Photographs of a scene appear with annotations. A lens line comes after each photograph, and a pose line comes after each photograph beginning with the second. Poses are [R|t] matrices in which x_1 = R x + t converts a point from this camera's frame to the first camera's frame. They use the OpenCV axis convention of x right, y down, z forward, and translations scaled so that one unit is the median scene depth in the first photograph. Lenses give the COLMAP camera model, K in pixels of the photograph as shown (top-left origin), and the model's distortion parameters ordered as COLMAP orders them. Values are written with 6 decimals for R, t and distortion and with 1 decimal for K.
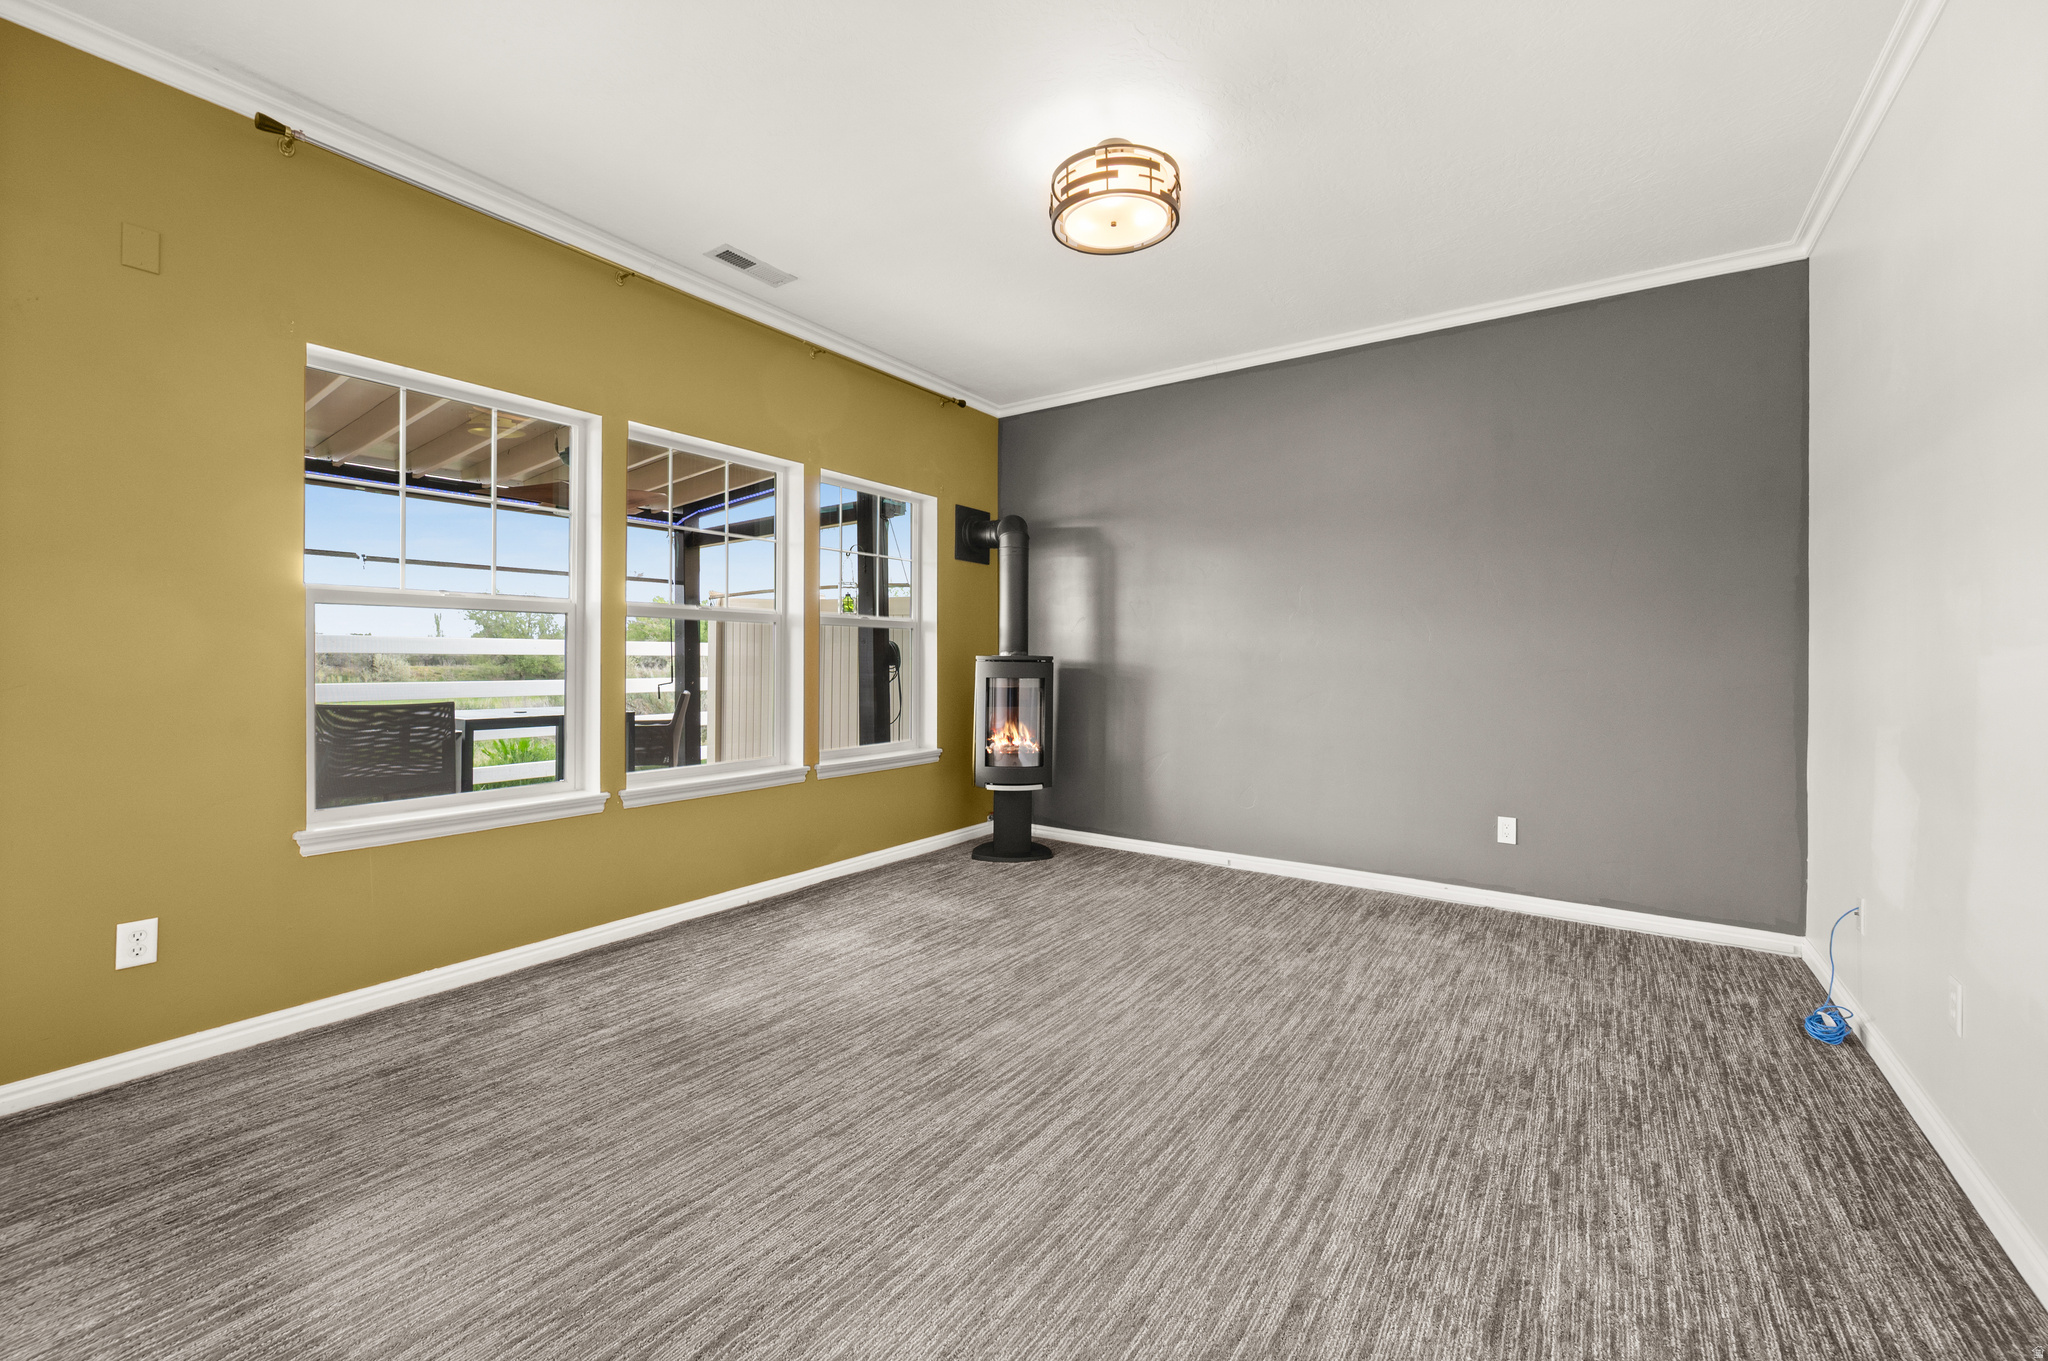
lens RADIAL K [[820.2, 0, 1034.4], [0, 820.2, 654.9], [0, 0, 1]] dist [-0.000981, 0.000152]
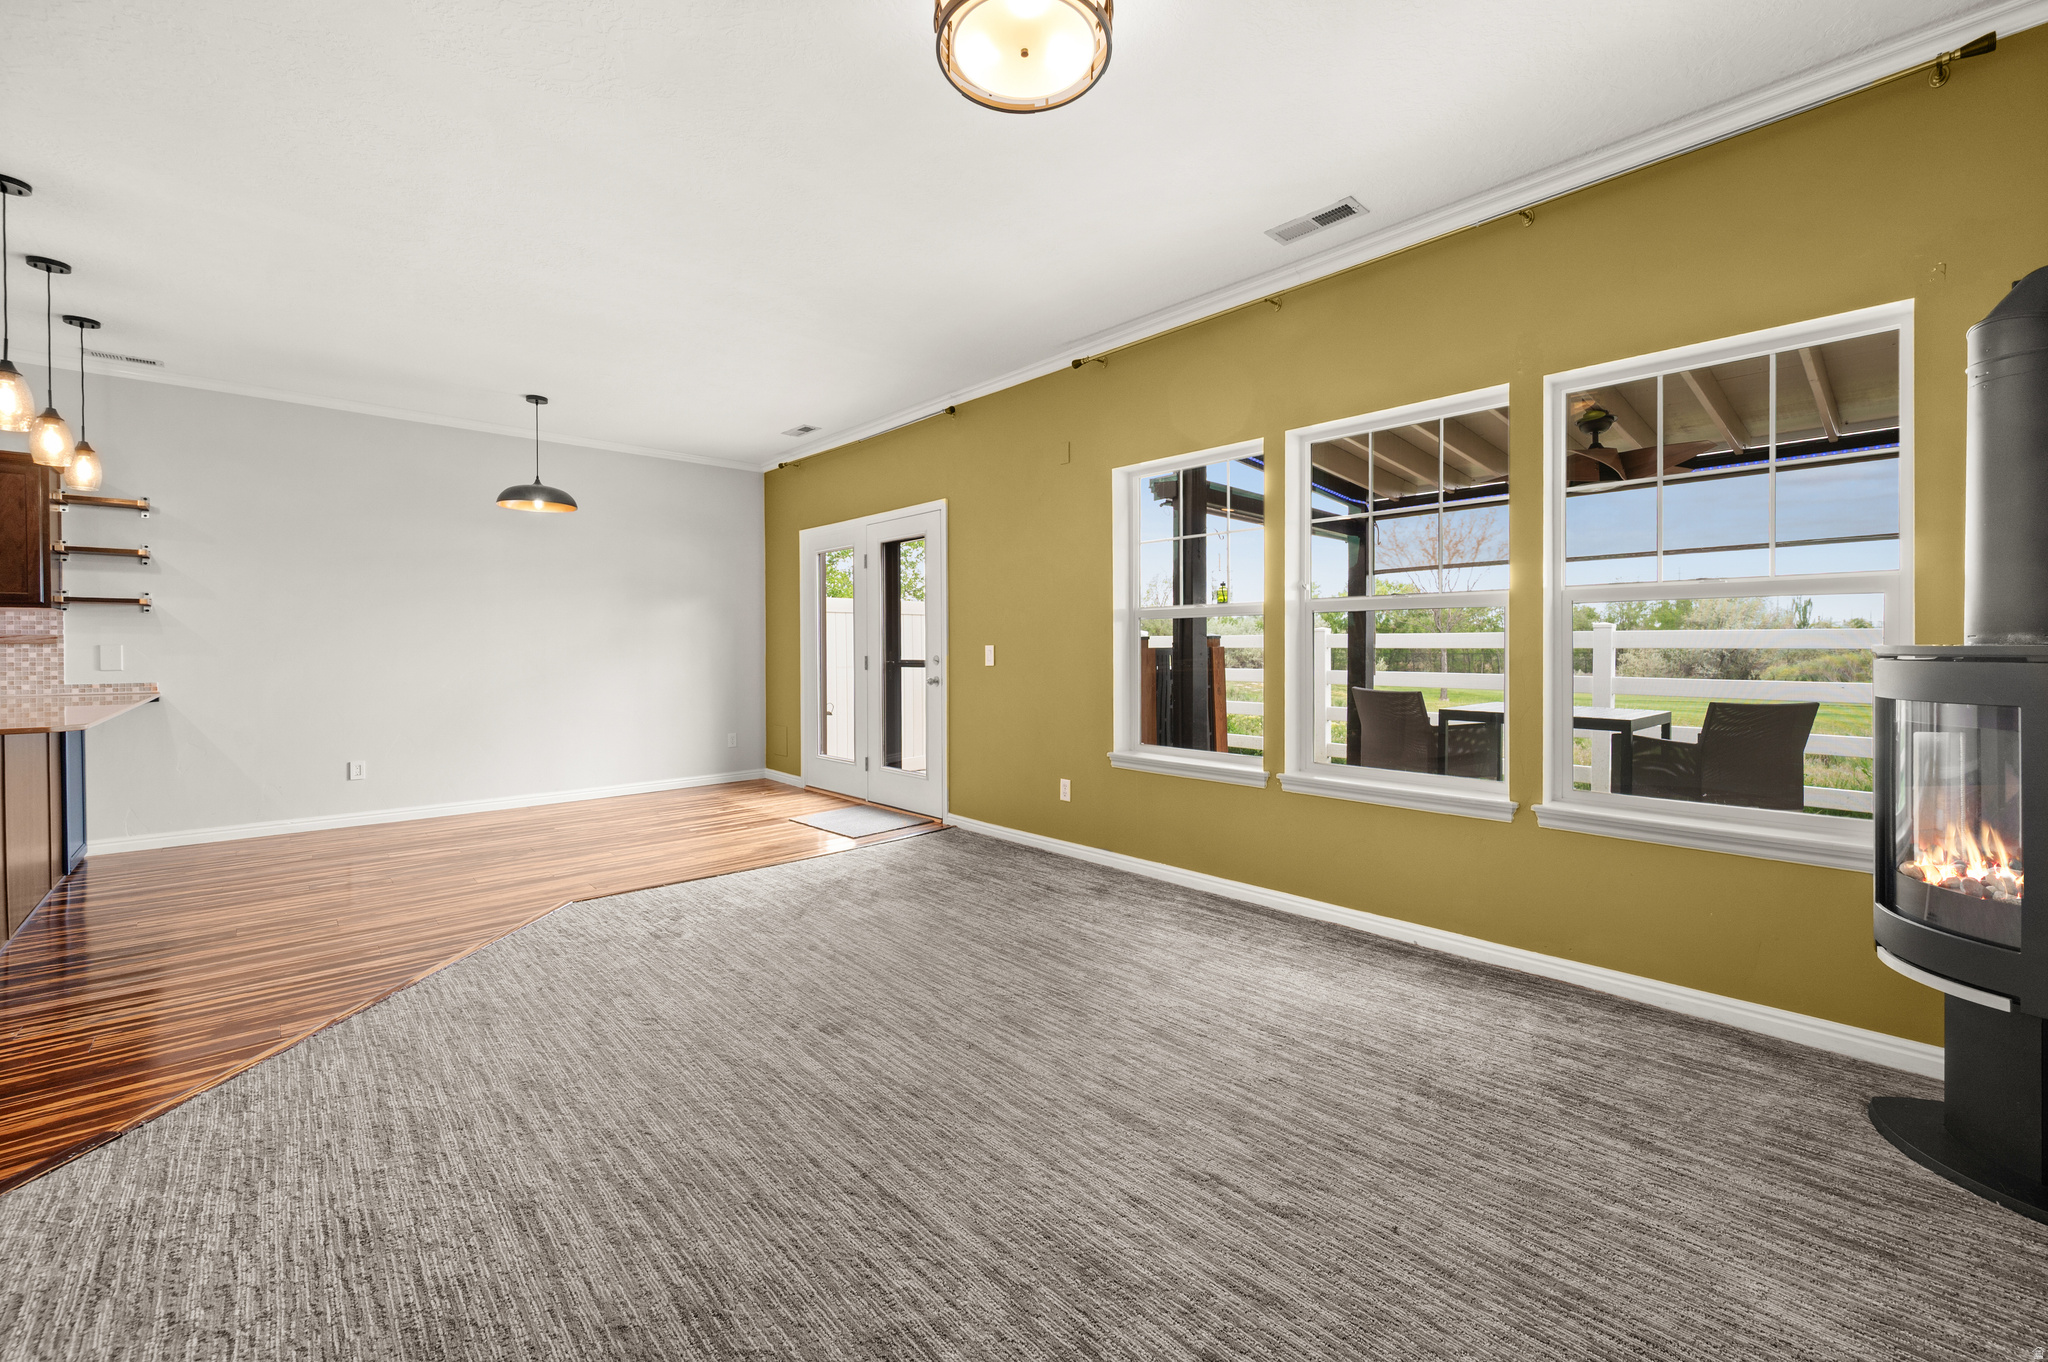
lens RADIAL K [[824.4, 0, 1037.9], [0, 824.4, 655.4], [0, 0, 1]] dist [-0.001451, -0.000207]
pose [[-0.213155, 0.002471, -0.977015, 0.648562], [0.003544, 0.999992, 0.001756, 0.005122], [0.977012, -0.003088, -0.213162, 0.936368]]
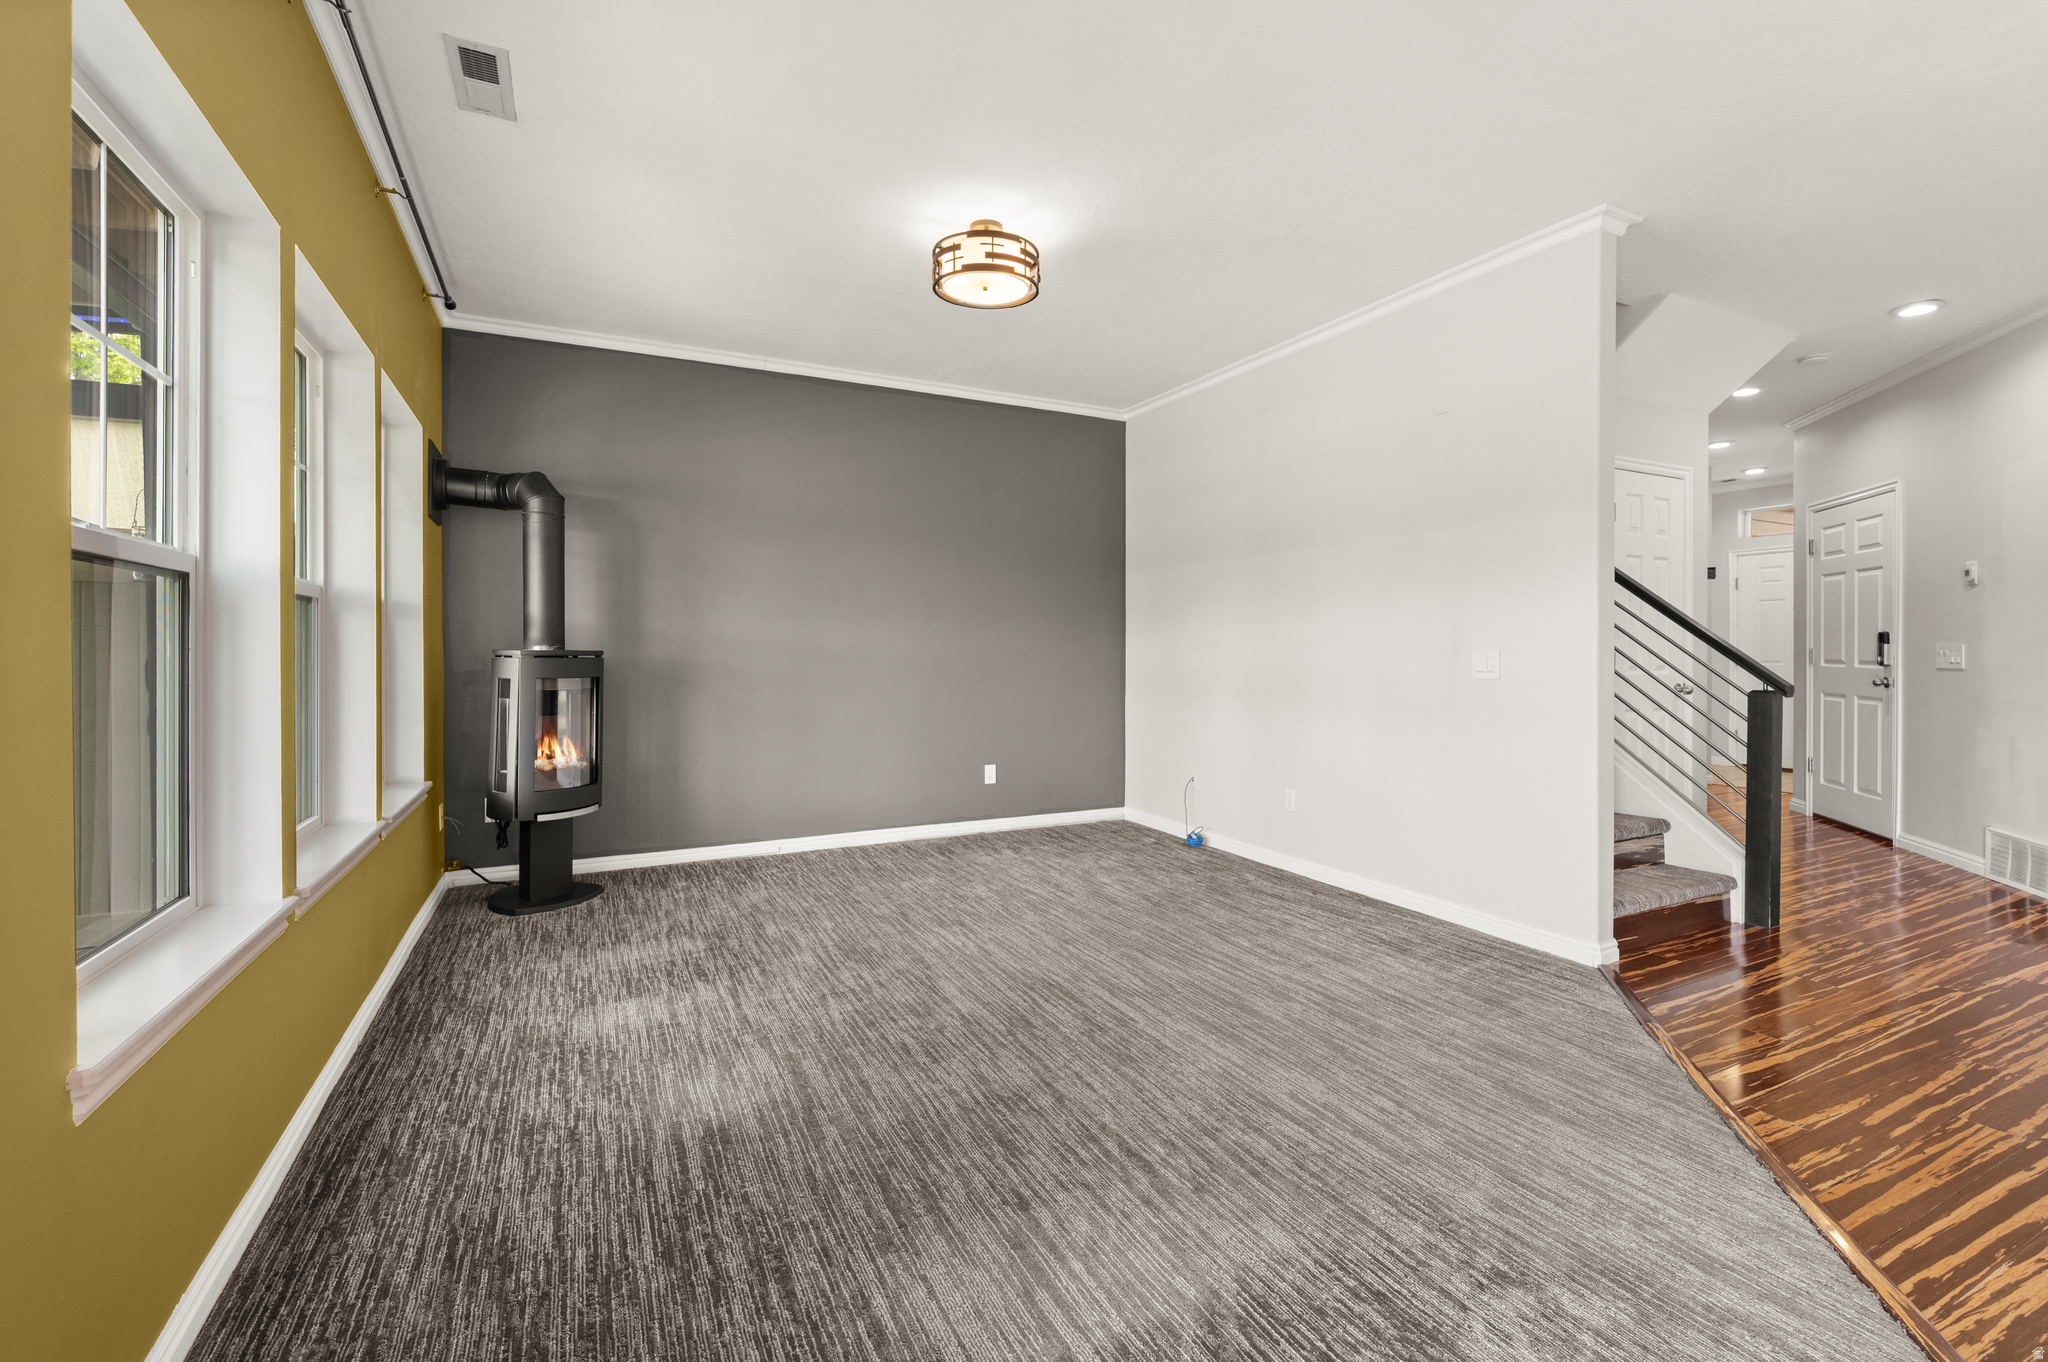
lens RADIAL K [[886.5, 0, 1032.9], [0, 886.5, 652.8], [0, 0, 1]] dist [-0.002055, 0.000445]
pose [[0.479876, -0.008906, 0.877291, -0.810841], [0.001535, 0.999955, 0.009312, -0.005791], [-0.877335, -0.003122, 0.479868, 0.255711]]
